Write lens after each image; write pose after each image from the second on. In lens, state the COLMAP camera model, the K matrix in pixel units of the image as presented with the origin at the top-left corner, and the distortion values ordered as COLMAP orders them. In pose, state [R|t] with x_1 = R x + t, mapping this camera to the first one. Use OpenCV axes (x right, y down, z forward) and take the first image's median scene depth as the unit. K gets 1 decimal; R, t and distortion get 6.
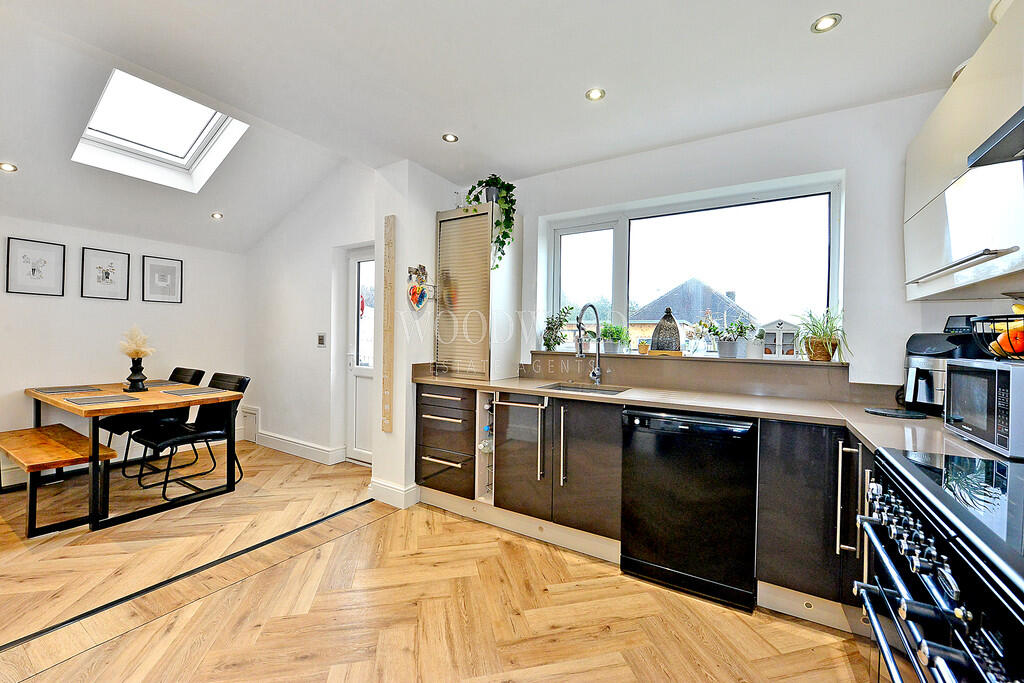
lens RADIAL K [[412.2, 0, 513.2], [0, 412.2, 336.6], [0, 0, 1]] dist [-0.003064, -0.001303]
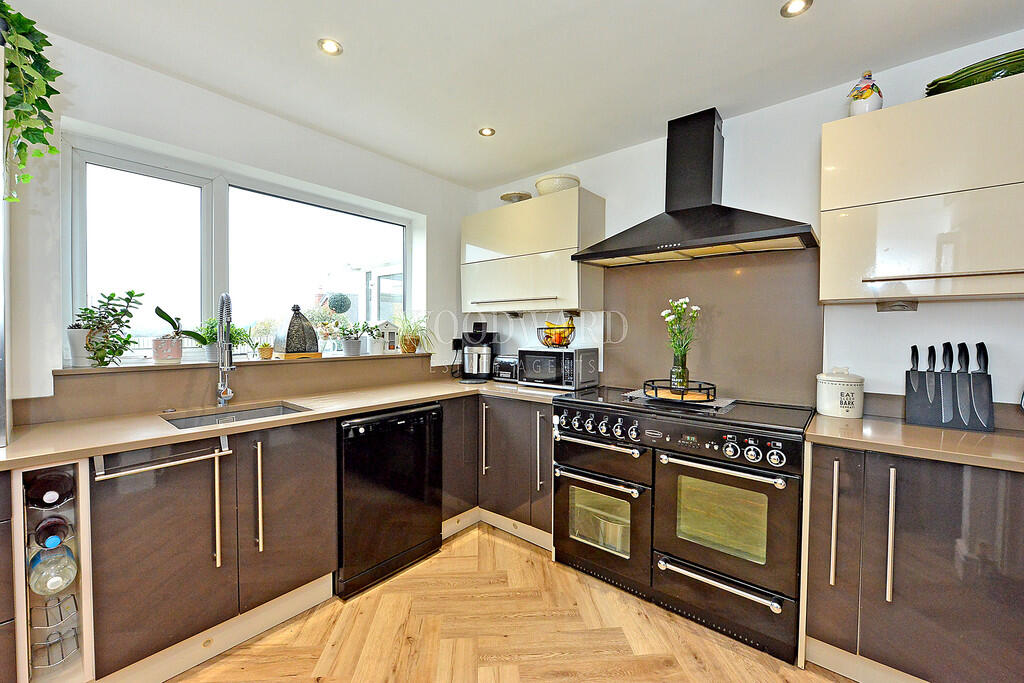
lens RADIAL K [[412.2, 0, 513.2], [0, 412.2, 336.6], [0, 0, 1]] dist [-0.003064, -0.001303]
pose [[0.130891, -0.029641, 0.990954, -0.548982], [-0.003356, 0.999534, 0.030341, -0.036396], [-0.991391, -0.007297, 0.130730, 0.499147]]
